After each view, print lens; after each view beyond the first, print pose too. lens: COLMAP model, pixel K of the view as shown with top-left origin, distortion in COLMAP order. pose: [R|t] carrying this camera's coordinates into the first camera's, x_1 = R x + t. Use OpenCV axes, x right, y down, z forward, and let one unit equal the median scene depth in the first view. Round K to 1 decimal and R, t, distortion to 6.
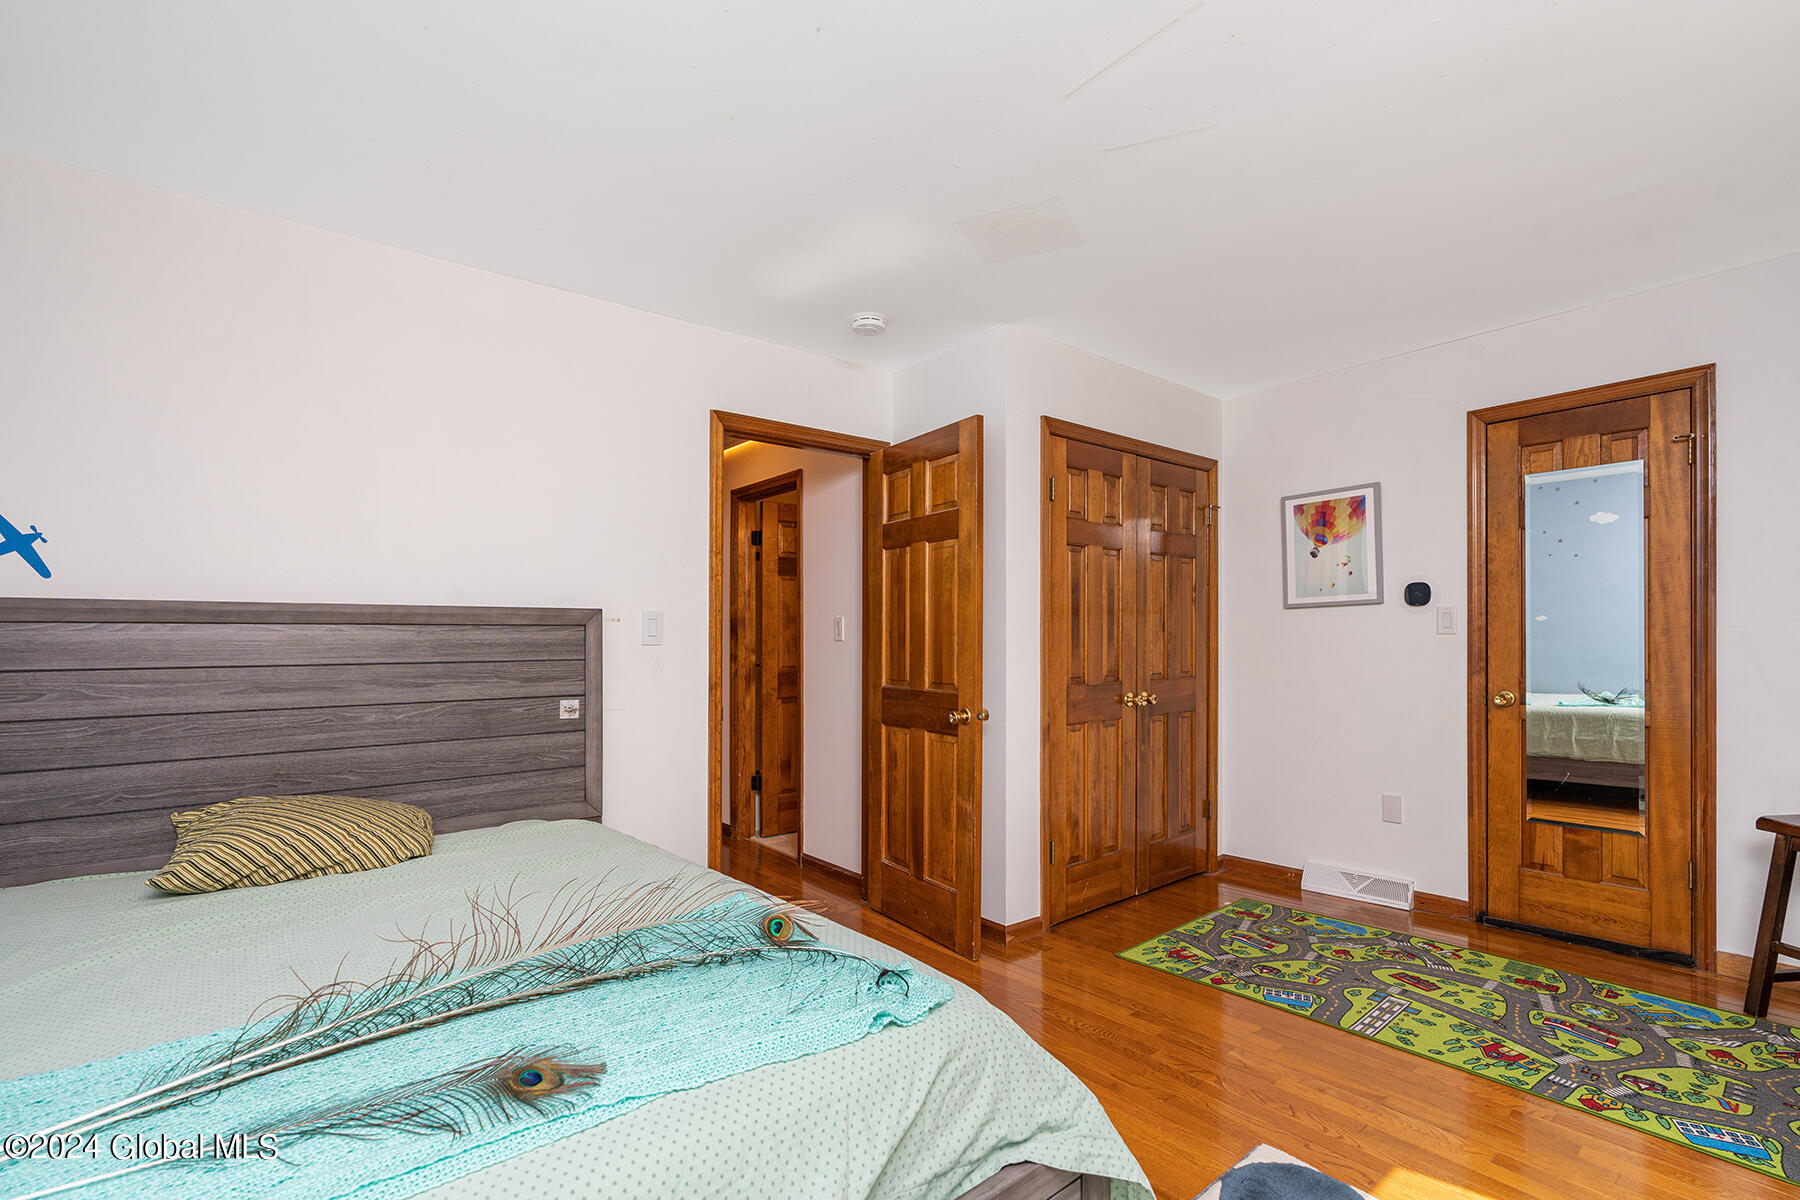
lens RADIAL K [[816.7, 0, 890.0], [0, 816.7, 629.0], [0, 0, 1]] dist [-0.011039, 0.003811]
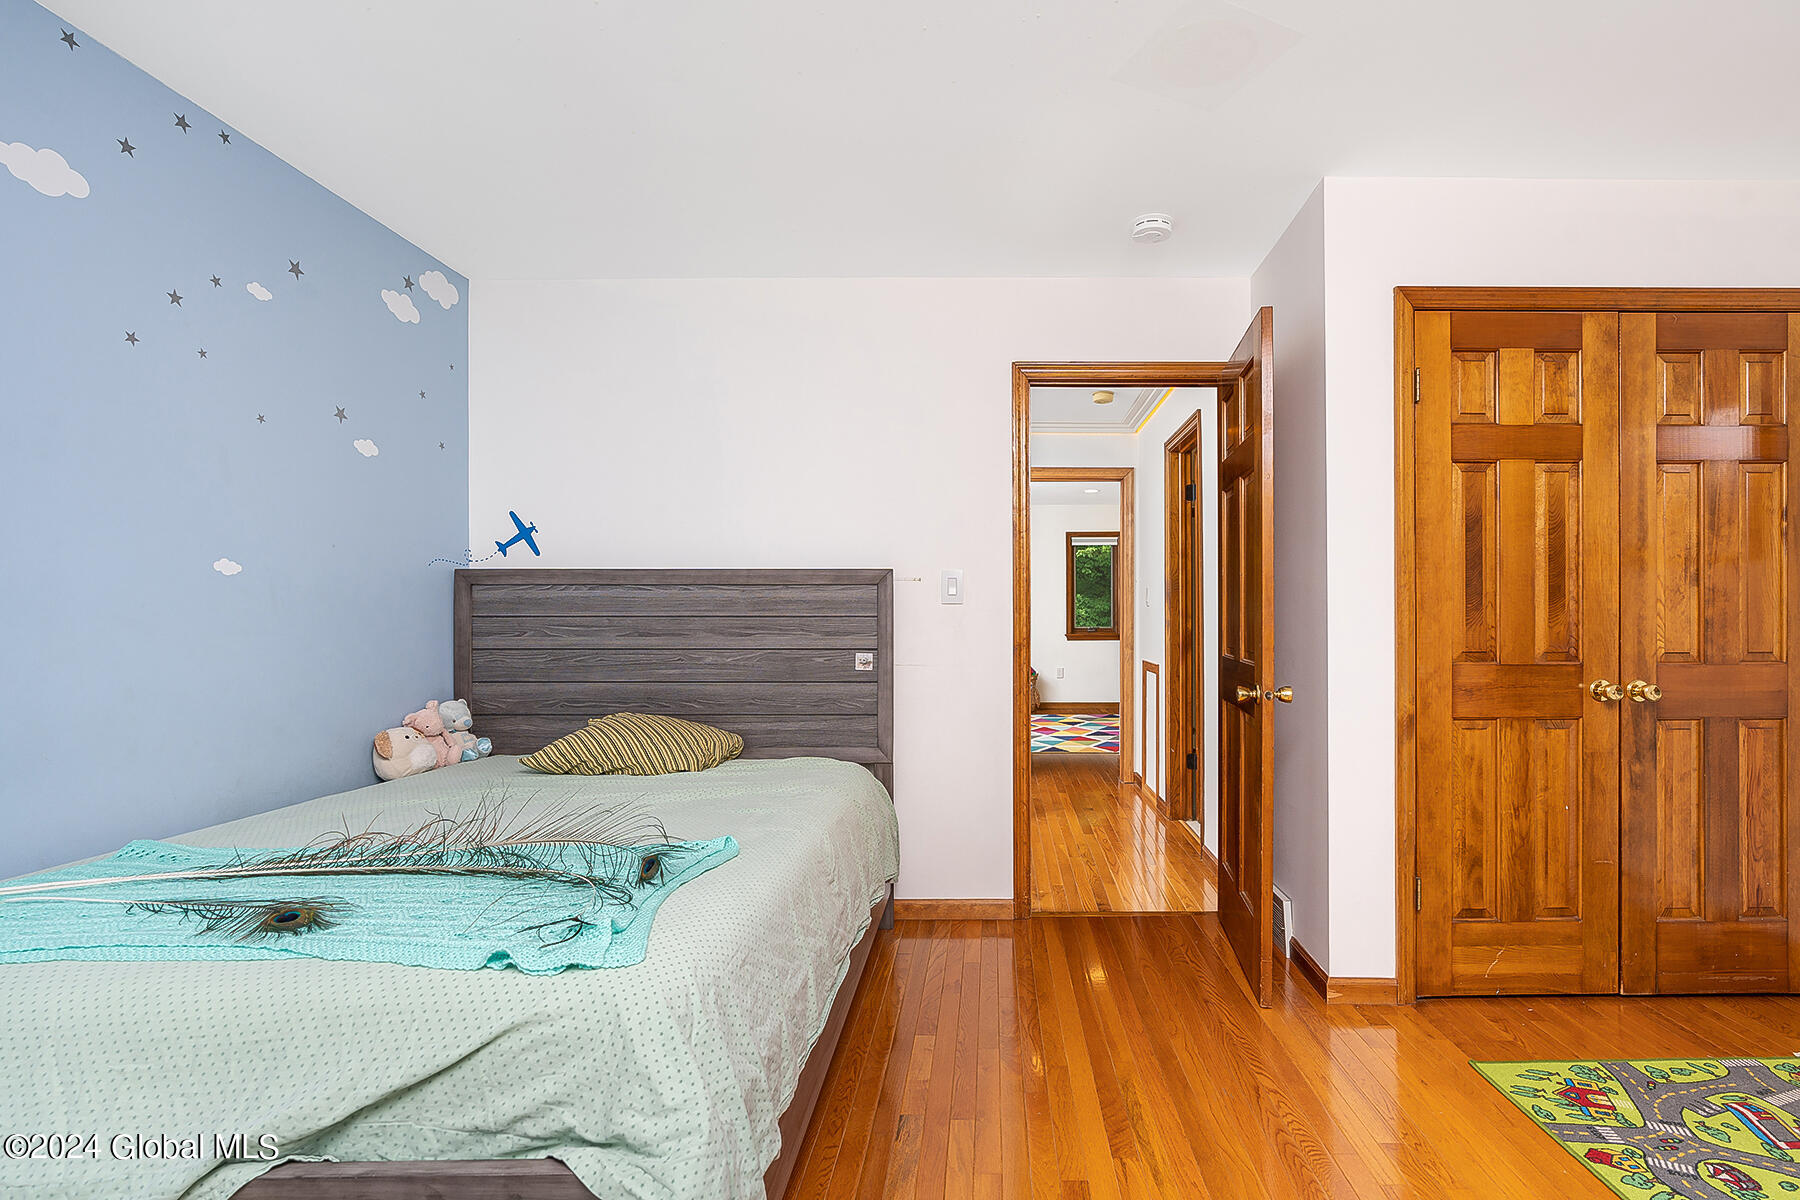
lens RADIAL K [[816.7, 0, 901.7], [0, 816.7, 600.0], [0, 0, 1]] dist [-0.011039, 0.003811]
pose [[0.775927, -0.002059, -0.630819, 0.330071], [0.003246, 0.999994, 0.000729, 0.014974], [0.630814, -0.002614, 0.775929, 0.179908]]
